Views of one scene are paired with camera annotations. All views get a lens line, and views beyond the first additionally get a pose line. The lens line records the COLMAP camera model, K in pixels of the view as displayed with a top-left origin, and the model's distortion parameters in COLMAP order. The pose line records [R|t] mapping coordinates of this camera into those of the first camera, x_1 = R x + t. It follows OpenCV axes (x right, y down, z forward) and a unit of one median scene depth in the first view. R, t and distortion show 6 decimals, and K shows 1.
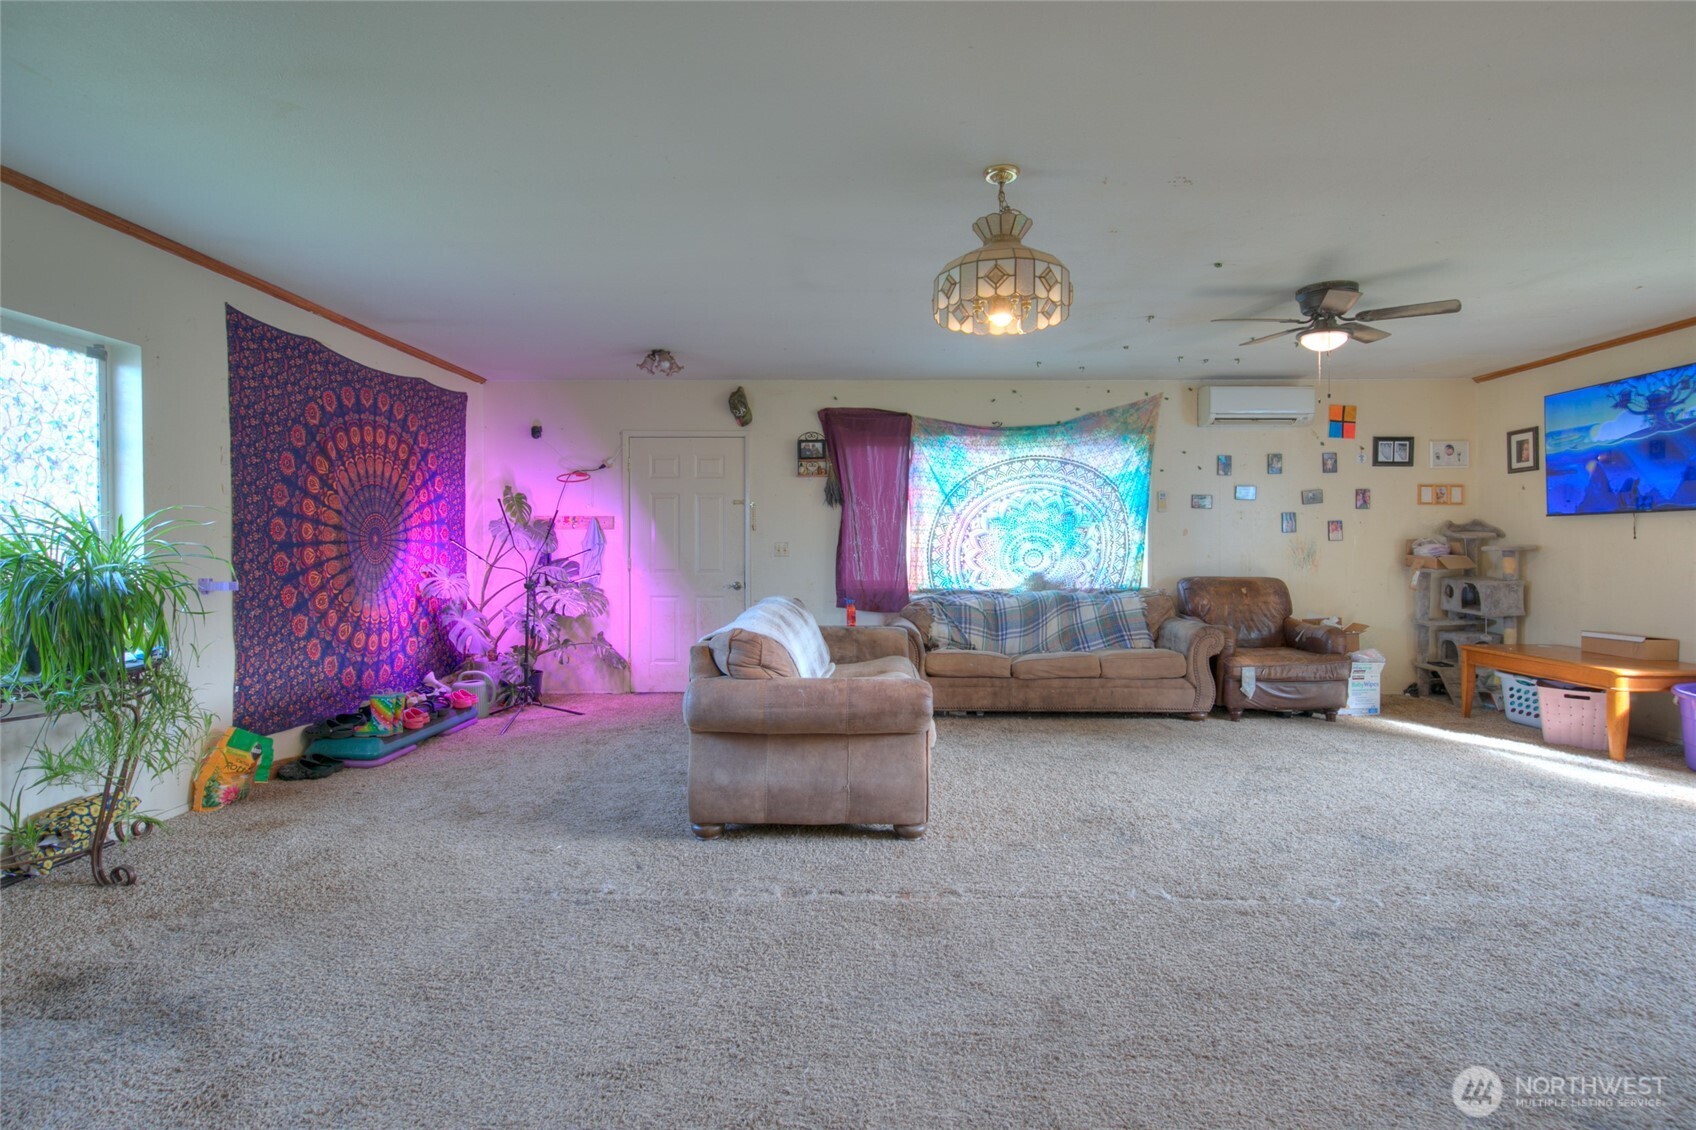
lens RADIAL K [[785.6, 0, 867.6], [0, 785.6, 547.1], [0, 0, 1]] dist [0.001136, -0.000026]
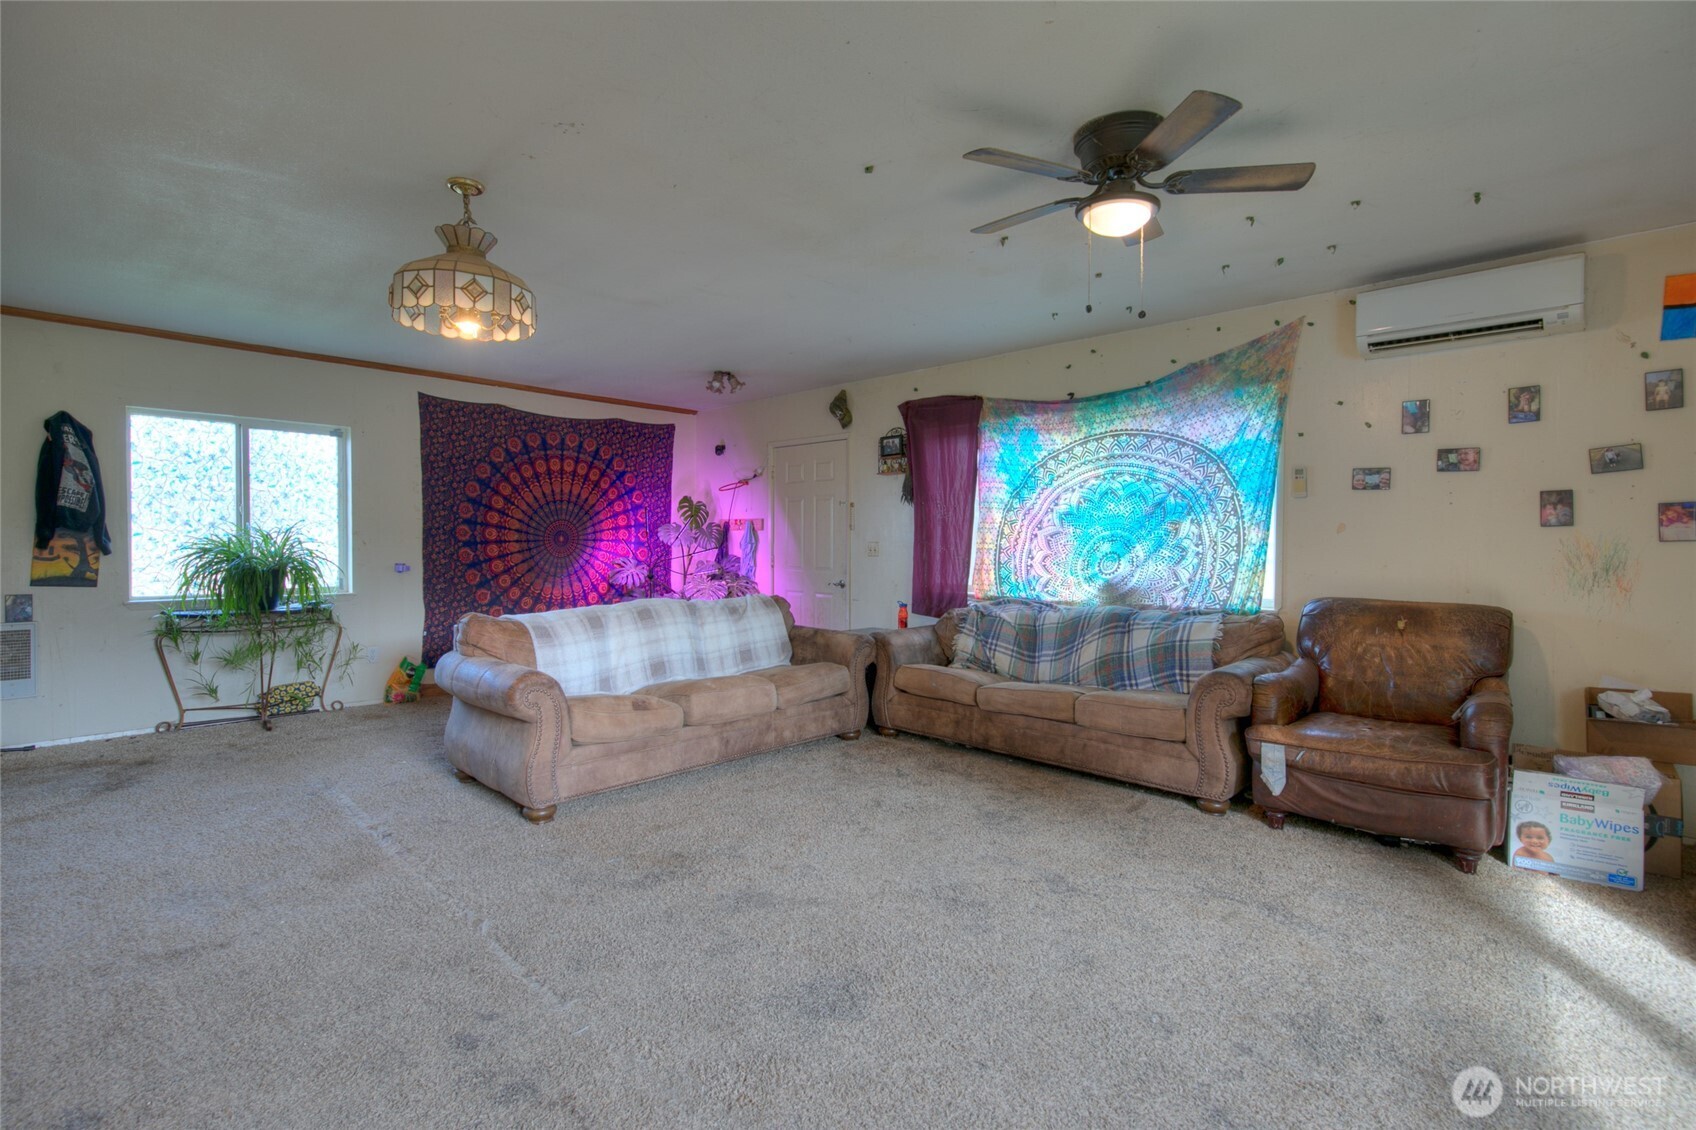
lens RADIAL K [[785.6, 0, 863.5], [0, 785.6, 550.0], [0, 0, 1]] dist [0.001136, -0.000026]
pose [[0.728860, 0.009601, -0.684595, 0.573165], [-0.005992, 0.999953, 0.007643, -0.003472], [0.684636, -0.001469, 0.728884, 0.274633]]
